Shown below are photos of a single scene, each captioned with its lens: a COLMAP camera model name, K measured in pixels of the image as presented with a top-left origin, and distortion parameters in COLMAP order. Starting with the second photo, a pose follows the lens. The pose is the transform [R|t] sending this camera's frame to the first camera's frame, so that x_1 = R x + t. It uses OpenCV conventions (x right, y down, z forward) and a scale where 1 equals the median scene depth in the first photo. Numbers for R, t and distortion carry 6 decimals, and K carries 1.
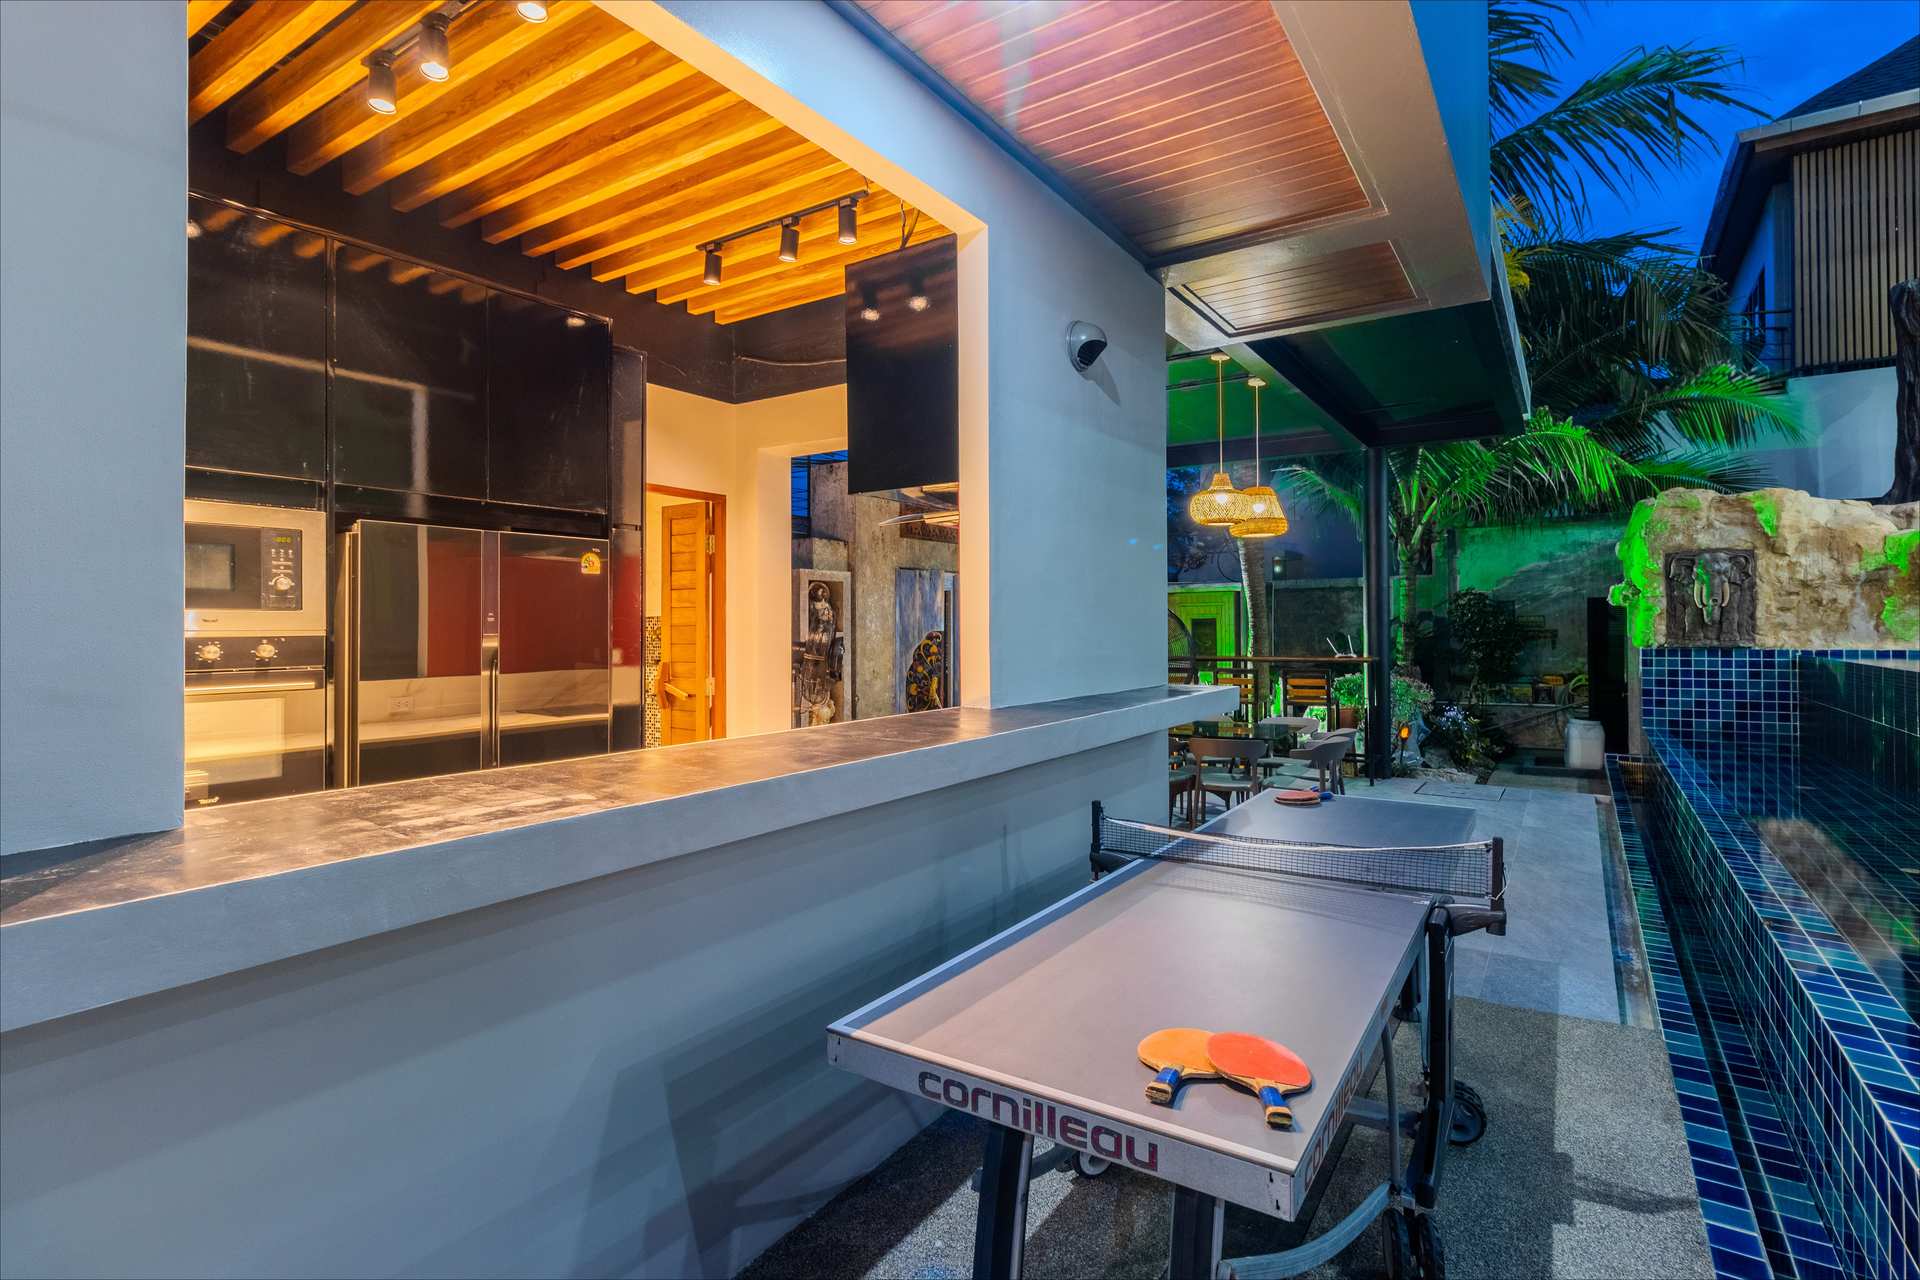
lens RADIAL K [[931.5, 0, 914.2], [0, 931.5, 615.5], [0, 0, 1]] dist [0.004636, -0.000921]
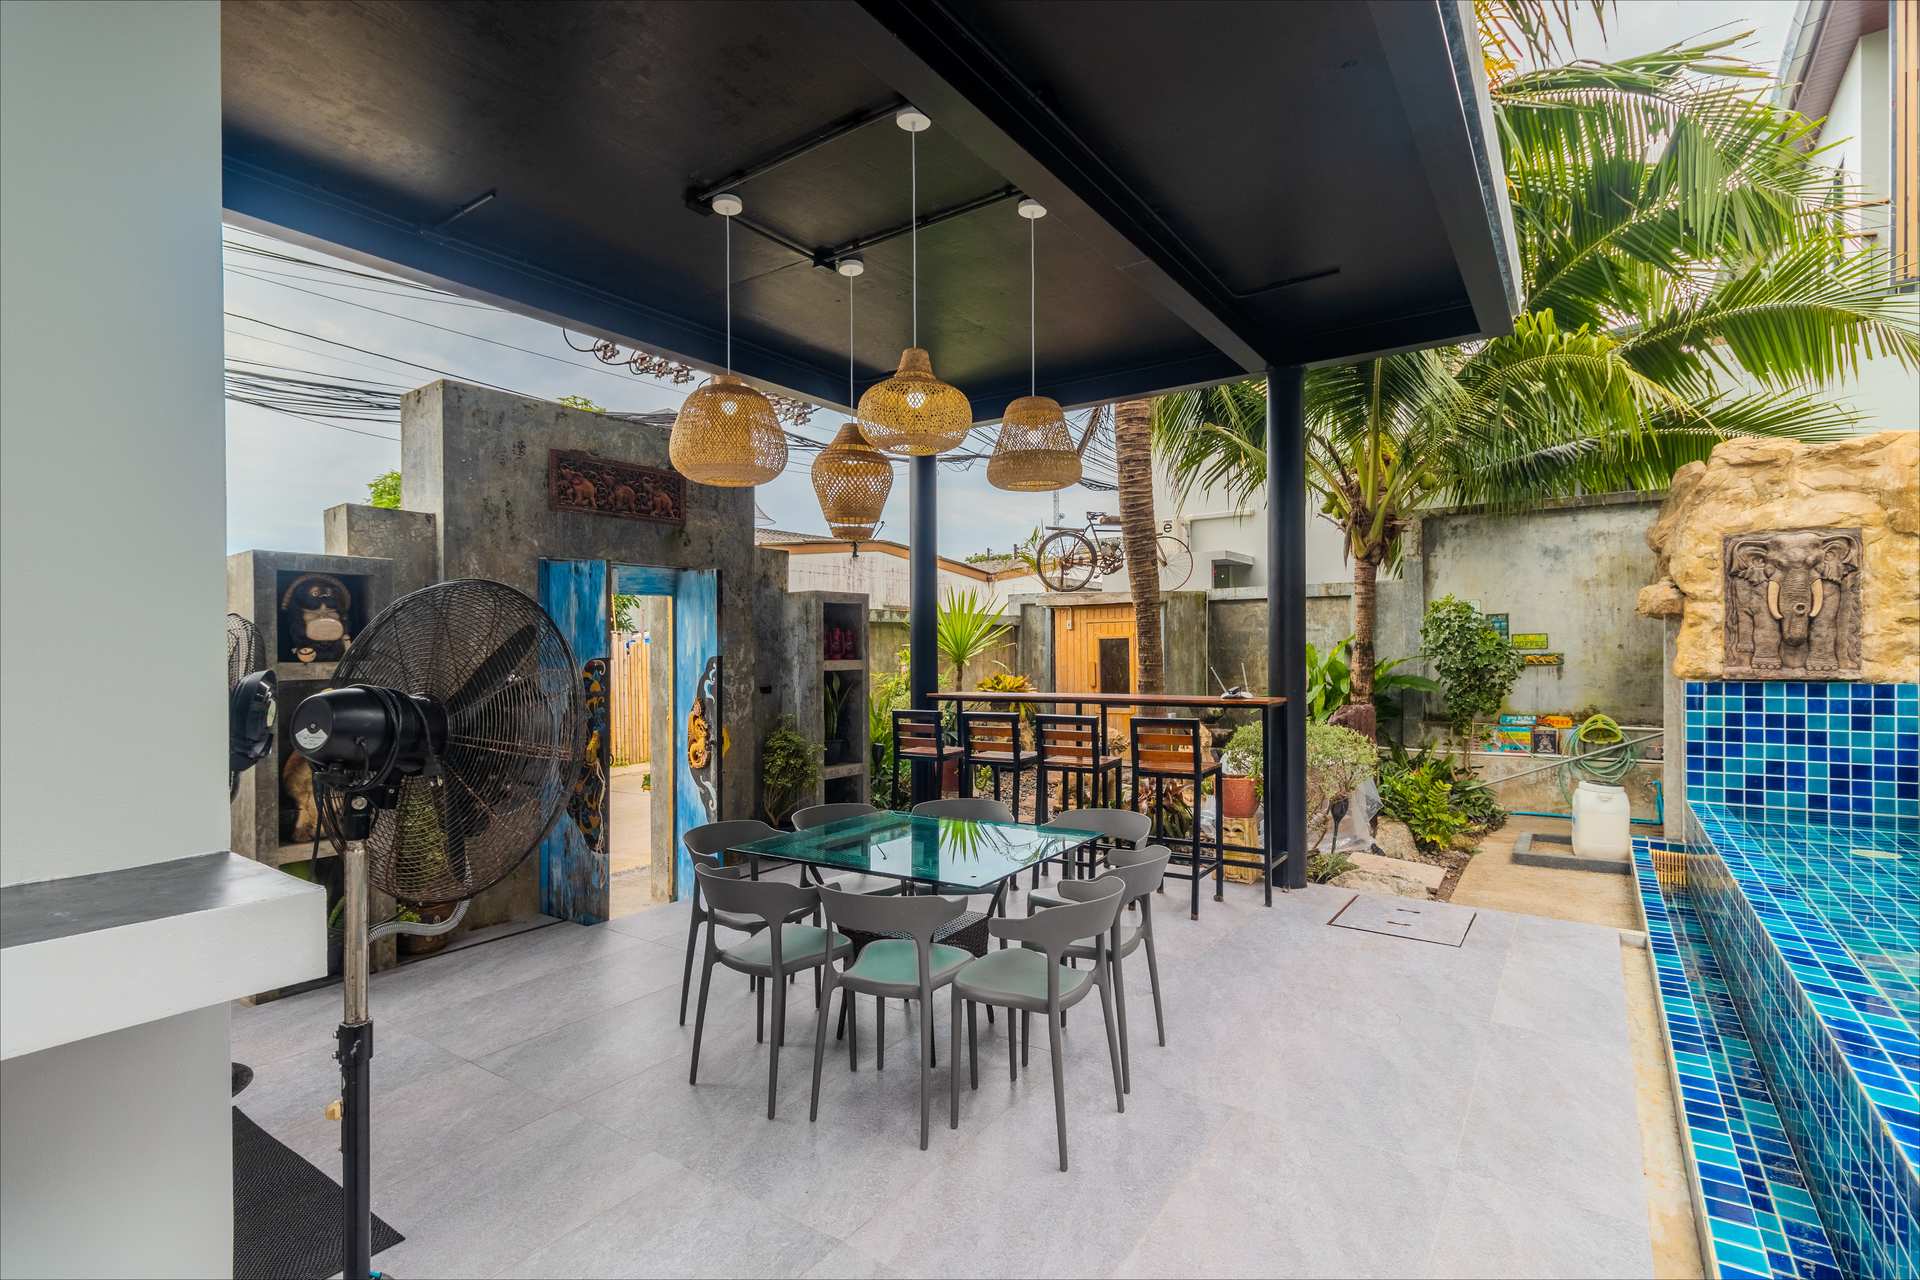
lens RADIAL K [[931.5, 0, 964.9], [0, 931.5, 647.8], [0, 0, 1]] dist [0.004636, -0.000921]
pose [[0.999669, -0.001759, 0.025667, 0.252618], [0.001444, 0.999924, 0.012267, 0.002422], [-0.025686, -0.012226, 0.999595, 0.354534]]
